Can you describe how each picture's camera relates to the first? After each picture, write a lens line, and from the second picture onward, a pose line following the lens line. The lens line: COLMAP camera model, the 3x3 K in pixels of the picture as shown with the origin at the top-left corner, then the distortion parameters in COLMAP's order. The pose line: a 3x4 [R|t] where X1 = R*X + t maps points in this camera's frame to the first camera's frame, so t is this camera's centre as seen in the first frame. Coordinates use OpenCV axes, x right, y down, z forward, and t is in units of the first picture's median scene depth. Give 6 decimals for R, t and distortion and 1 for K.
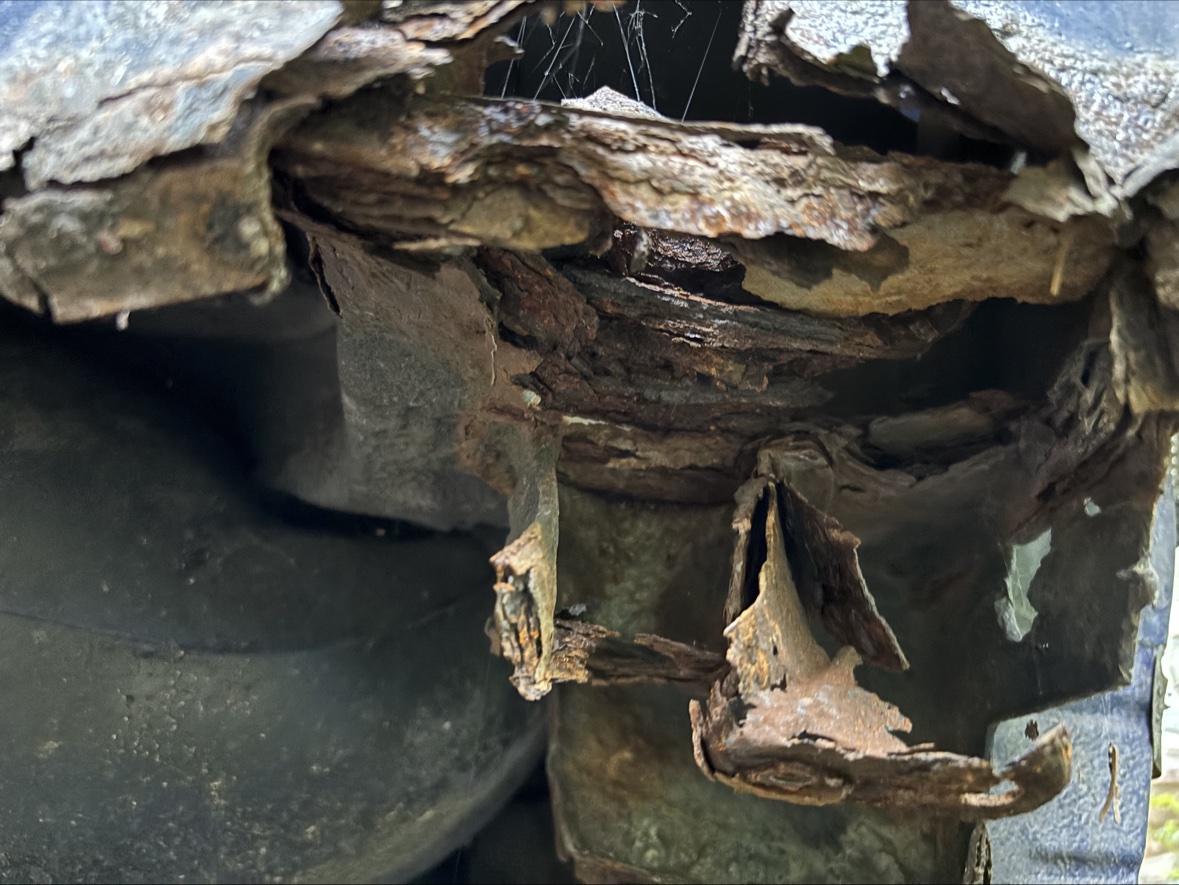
lens RADIAL K [[887.5, 0, 589.5], [0, 887.5, 442.5], [0, 0, 1]] dist [-0.038744, -0.003204]
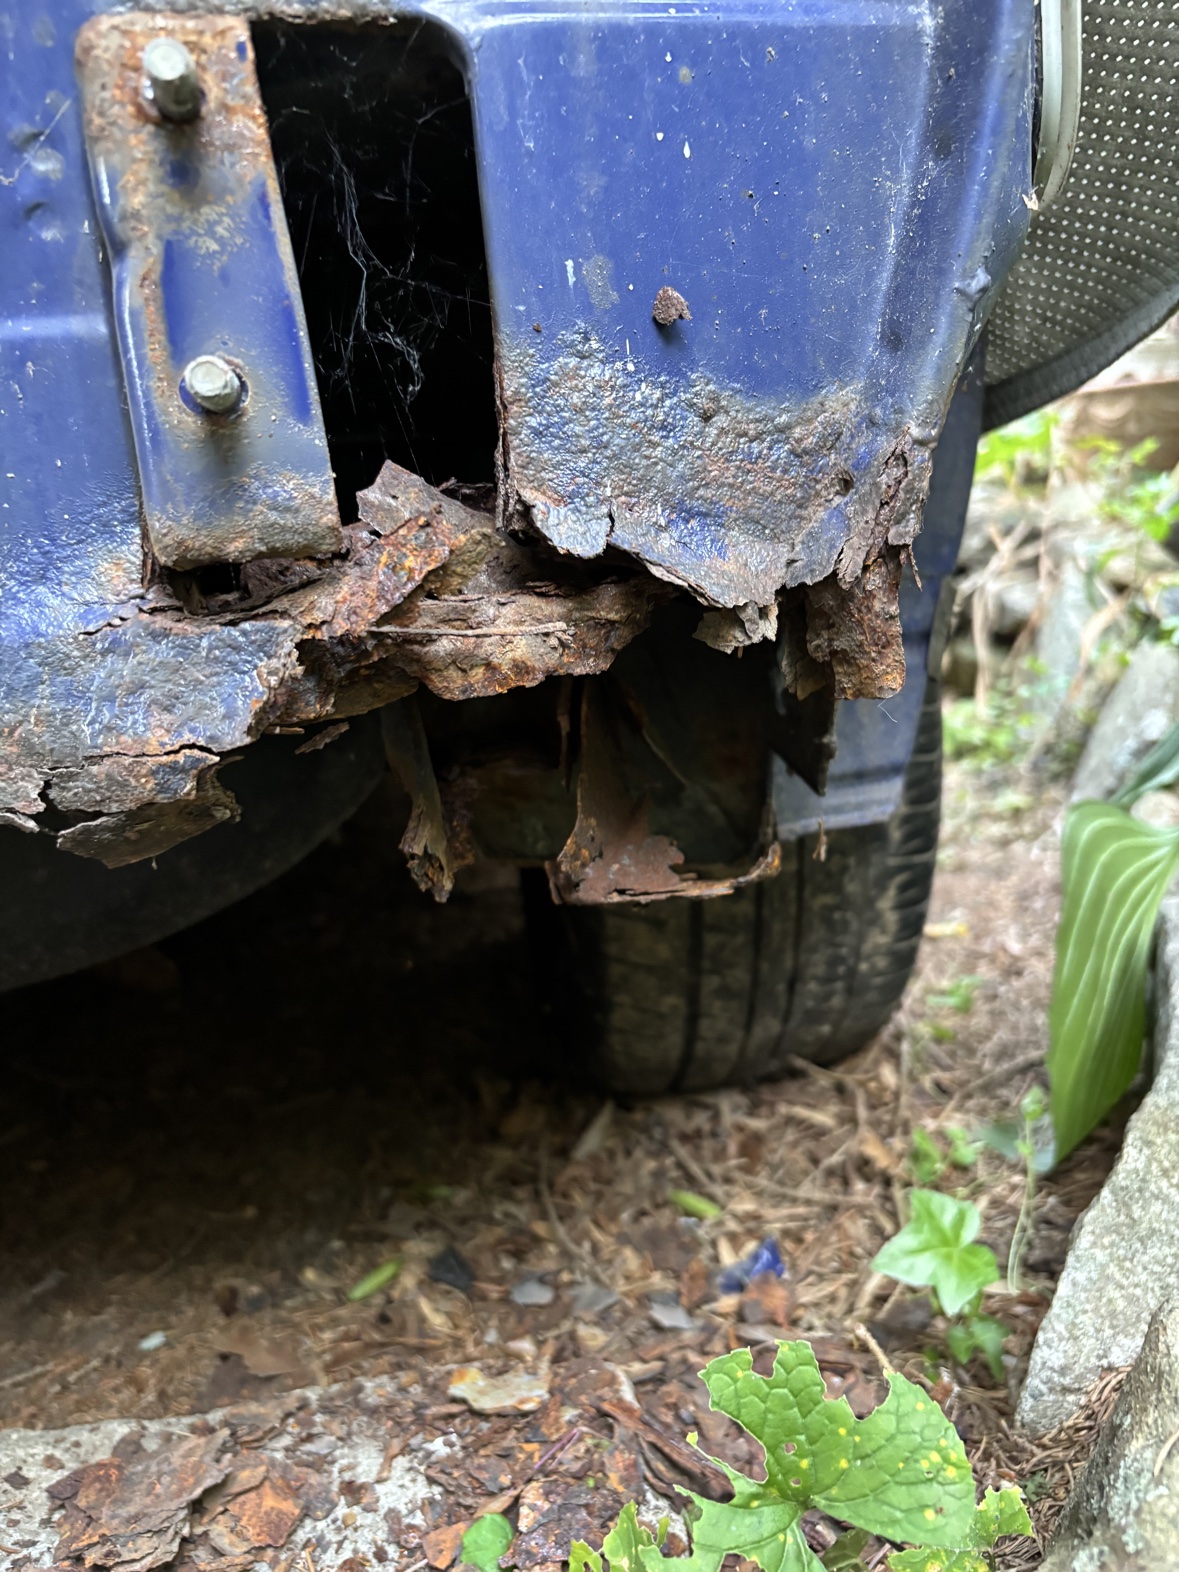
lens RADIAL K [[1183.3, 0, 589.5], [0, 1183.3, 786.0], [0, 0, 1]] dist [-0.038744, -0.003204]
pose [[0.974001, -0.220022, 0.053960, 0.131160], [0.142097, 0.778863, 0.610885, -1.263293], [-0.176436, -0.587336, 0.789878, -0.659993]]
